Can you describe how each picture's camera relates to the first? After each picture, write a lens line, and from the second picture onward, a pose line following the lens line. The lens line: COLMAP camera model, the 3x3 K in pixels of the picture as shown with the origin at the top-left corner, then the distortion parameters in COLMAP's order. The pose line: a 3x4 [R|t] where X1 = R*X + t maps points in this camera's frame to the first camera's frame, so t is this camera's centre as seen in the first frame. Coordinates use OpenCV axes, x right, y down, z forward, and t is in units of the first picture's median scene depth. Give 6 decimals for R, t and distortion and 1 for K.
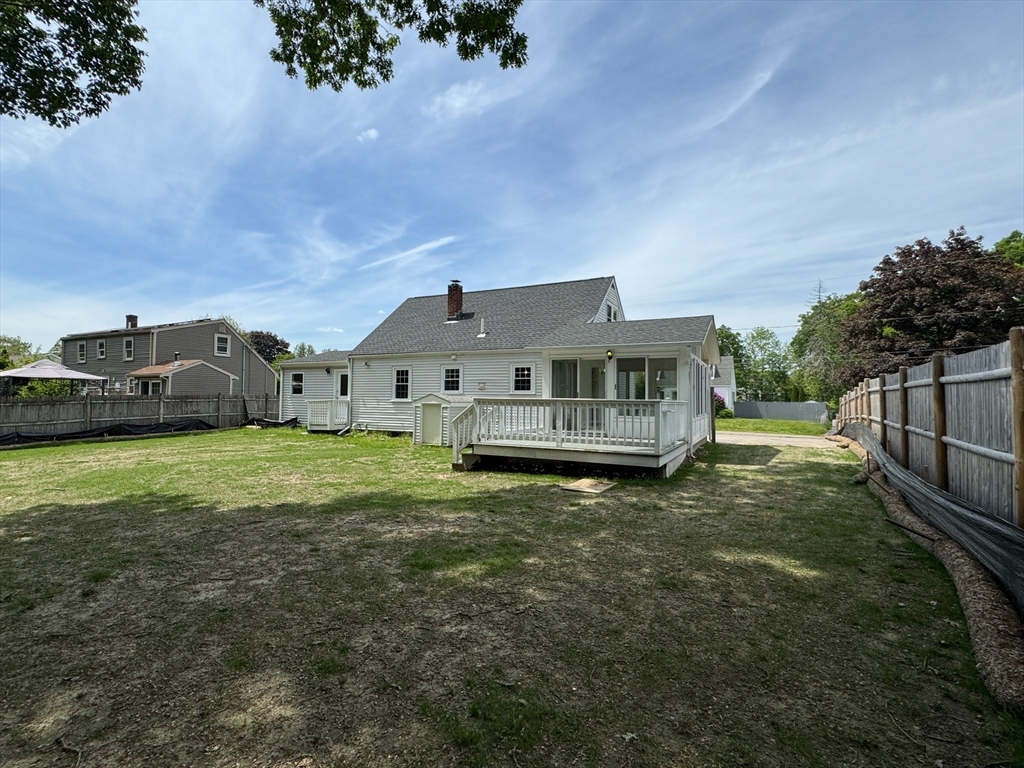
lens RADIAL K [[493.5, 0, 511.9], [0, 493.5, 359.3], [0, 0, 1]] dist [-0.000429, 0.000302]
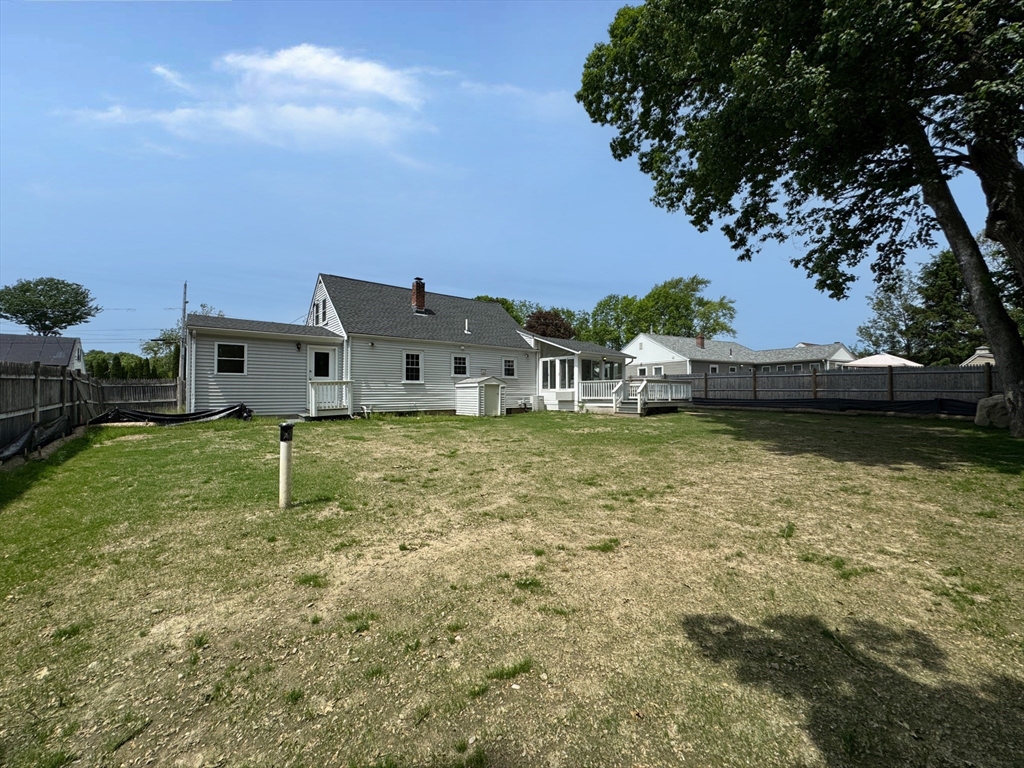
lens RADIAL K [[416.5, 0, 512.0], [0, 416.5, 384.0], [0, 0, 1]] dist [-0.000251, 0.000062]
pose [[0.374222, -0.002447, 0.927336, -0.919483], [-0.077975, 0.996372, 0.034096, 0.036164], [-0.924055, -0.085068, 0.372674, 0.418664]]
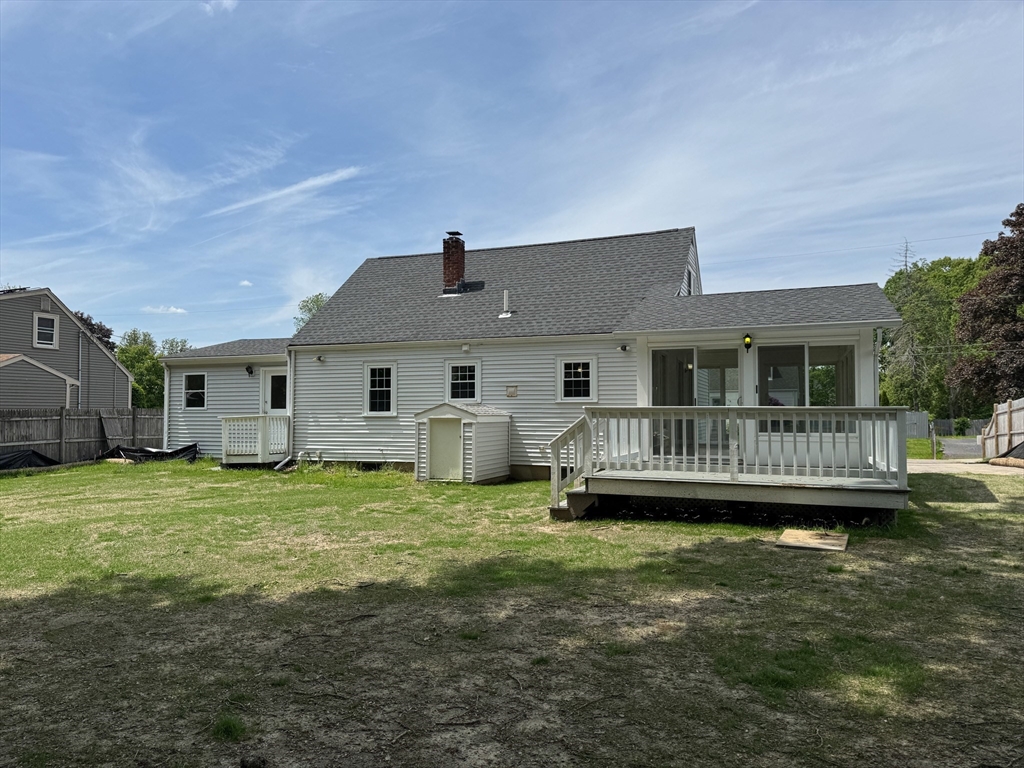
lens RADIAL K [[717.0, 0, 512.0], [0, 717.0, 384.0], [0, 0, 1]] dist [0.088705, -0.114330]
pose [[0.995027, -0.008734, 0.099220, -0.133264], [0.004563, 0.999100, 0.042181, 0.003400], [-0.099499, -0.041519, 0.994171, 0.036951]]
